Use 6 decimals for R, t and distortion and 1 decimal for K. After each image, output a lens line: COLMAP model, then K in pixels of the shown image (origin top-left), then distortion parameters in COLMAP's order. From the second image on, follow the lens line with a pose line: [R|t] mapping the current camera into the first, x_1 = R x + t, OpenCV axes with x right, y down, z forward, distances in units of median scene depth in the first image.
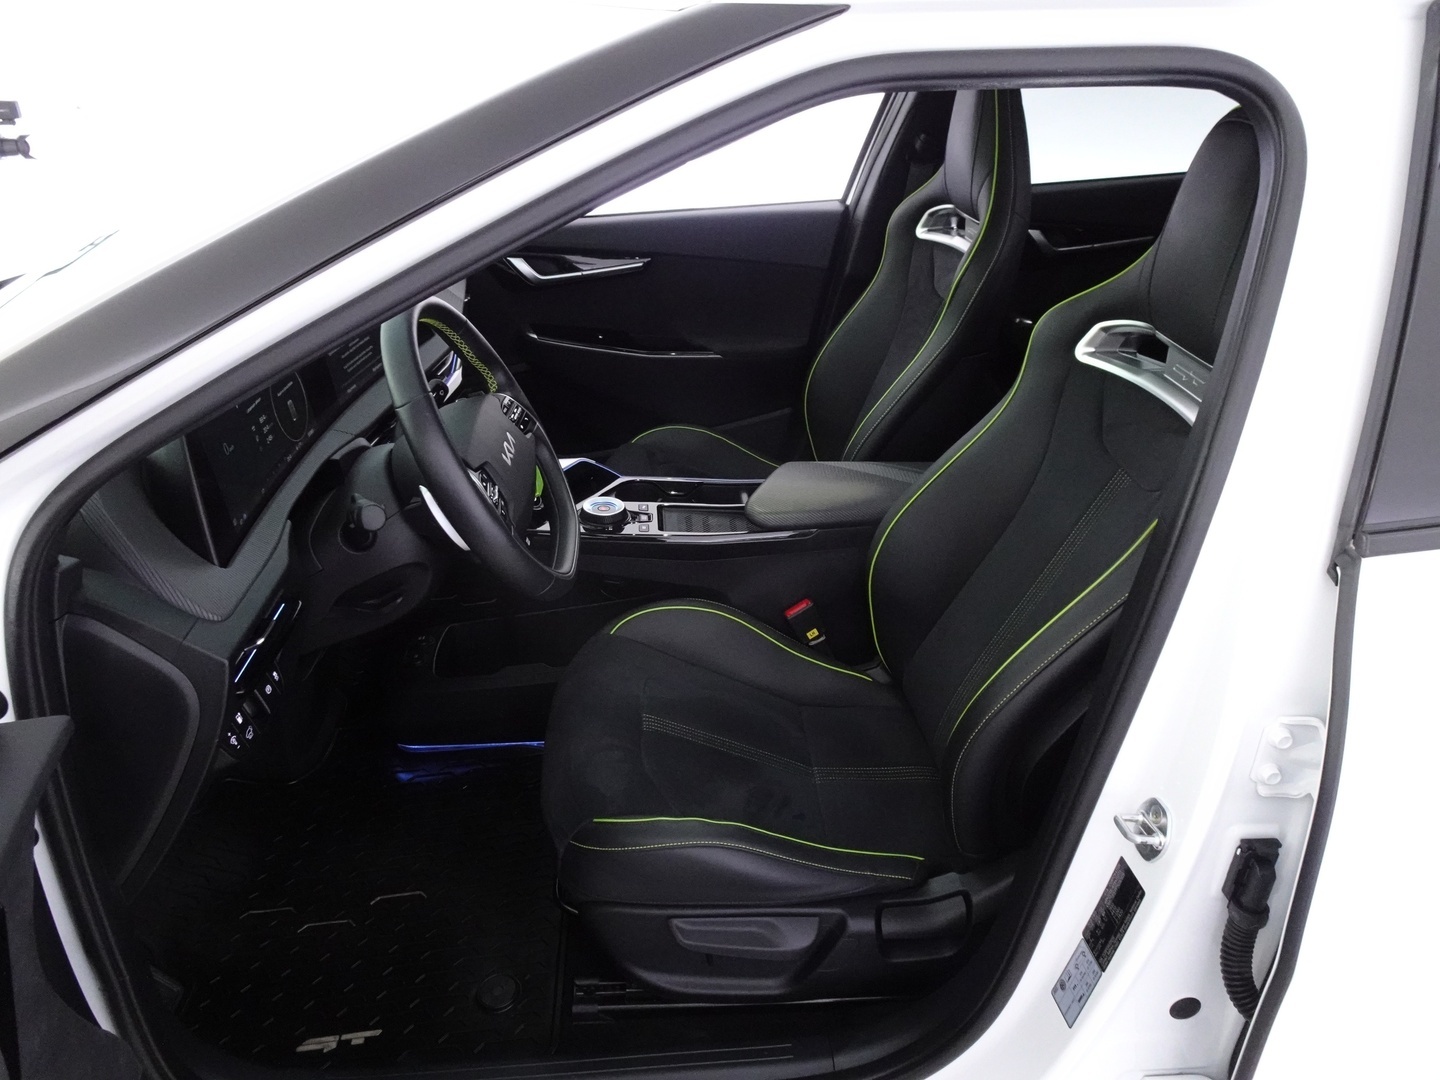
lens RADIAL K [[1037.3, 0, 720.8], [0, 1037.3, 541.2], [0, 0, 1]] dist [0.010119, 0.002700]
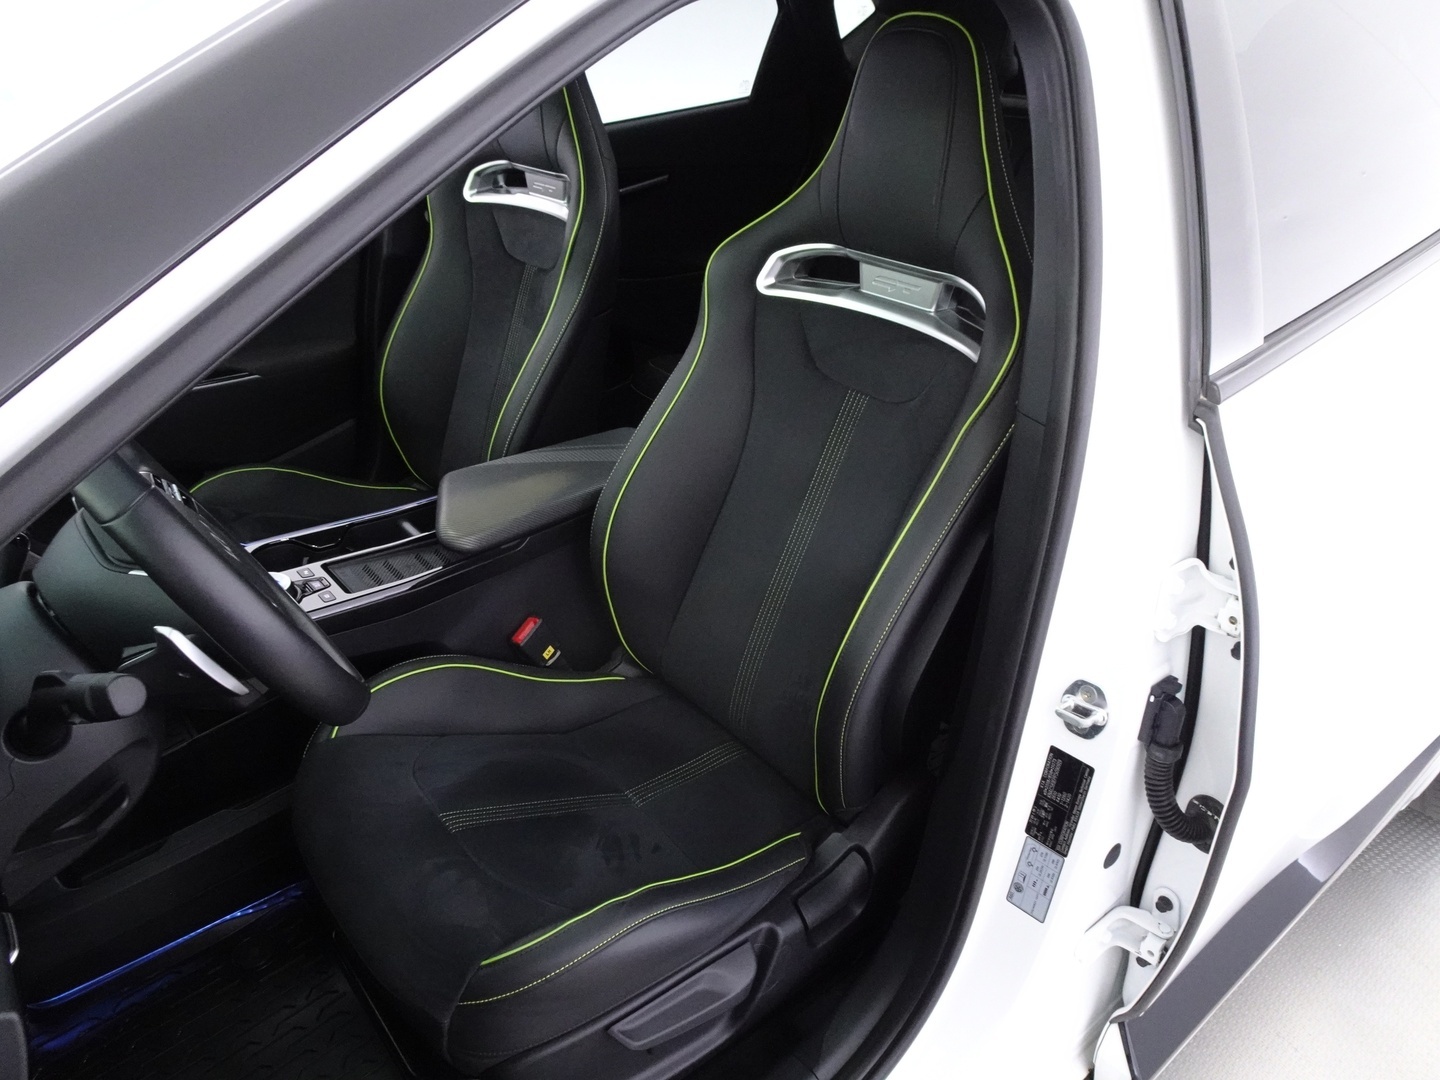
lens RADIAL K [[1037.3, 0, 719.9], [0, 1037.3, 537.8], [0, 0, 1]] dist [0.010119, 0.002700]
pose [[0.820589, -0.280319, 0.498052, -0.243487], [0.269818, 0.958236, 0.094774, -0.057597], [-0.503818, 0.056613, 0.861953, 0.191406]]
